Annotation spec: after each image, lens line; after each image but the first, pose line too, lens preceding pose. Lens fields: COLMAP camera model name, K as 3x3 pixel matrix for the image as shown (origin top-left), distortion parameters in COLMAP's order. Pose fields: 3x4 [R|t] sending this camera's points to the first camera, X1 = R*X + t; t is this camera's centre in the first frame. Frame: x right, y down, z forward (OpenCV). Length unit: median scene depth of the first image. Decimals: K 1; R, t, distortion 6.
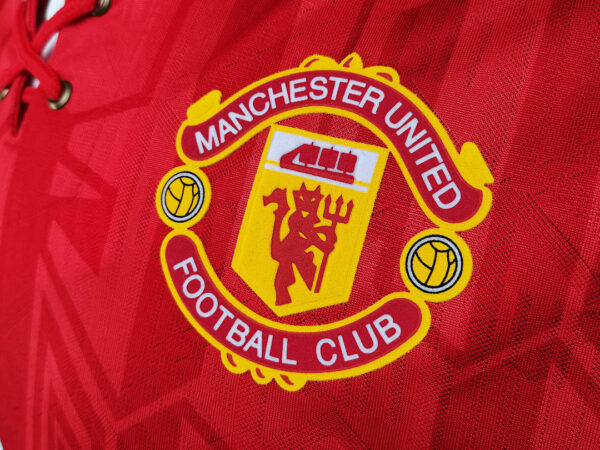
lens RADIAL K [[644.4, 0, 320.2], [0, 644.4, 212.3], [0, 0, 1]] dist [0.078329, 0.000000]
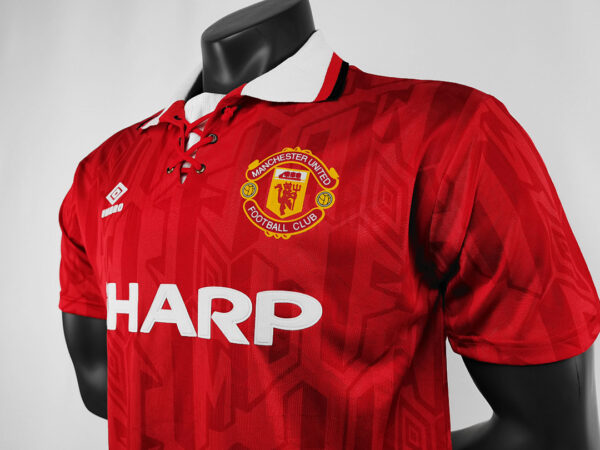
lens RADIAL K [[496.3, 0, 298.4], [0, 496.3, 219.9], [0, 0, 1]] dist [0.039057, 0.016374]
pose [[0.994741, -0.045694, 0.091664, -0.211875], [0.063702, 0.976821, -0.204359, 0.696171], [-0.080202, 0.209123, 0.974595, -1.546679]]
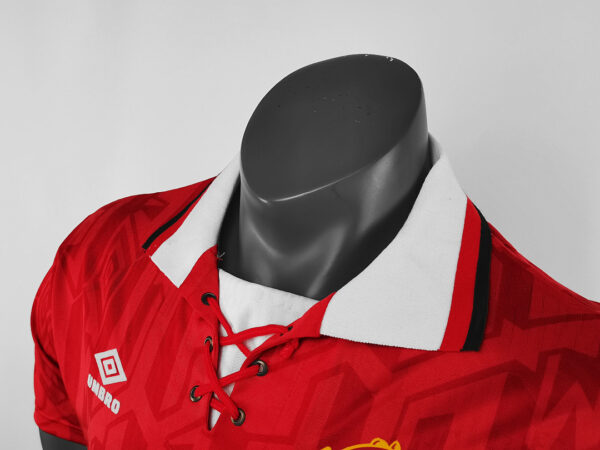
lens RADIAL K [[644.4, 0, 299.5], [0, 644.4, 223.6], [0, 0, 1]] dist [0.078329, 0.000000]
pose [[0.998715, 0.042497, 0.027618, -0.371619], [-0.045007, 0.994196, 0.097721, -1.197178], [-0.023305, -0.098838, 0.994831, -1.107445]]
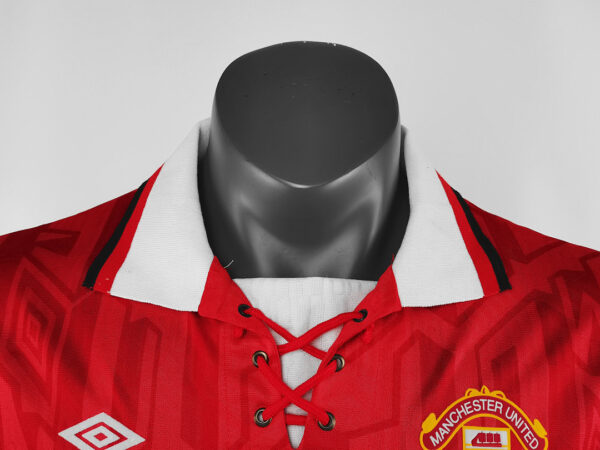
lens RADIAL K [[644.4, 0, 309.9], [0, 644.4, 240.2], [0, 0, 1]] dist [0.078329, 0.000000]
pose [[0.812555, -0.128939, 0.568444, -1.752728], [0.097474, 0.991552, 0.085578, -1.048364], [-0.574676, -0.014128, 0.818259, -0.548855]]
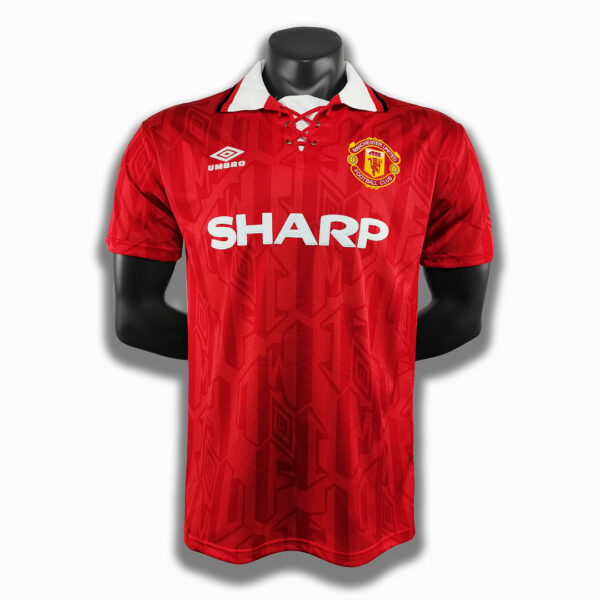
lens RADIAL K [[689.5, 0, 302.3], [0, 689.5, 298.7], [0, 0, 1]] dist [-0.004662, 0.000000]
pose [[0.826284, -0.046550, 0.561327, -4.222555], [0.100277, 0.992816, -0.065277, 1.612020], [-0.554256, 0.110226, 0.825016, -3.779127]]
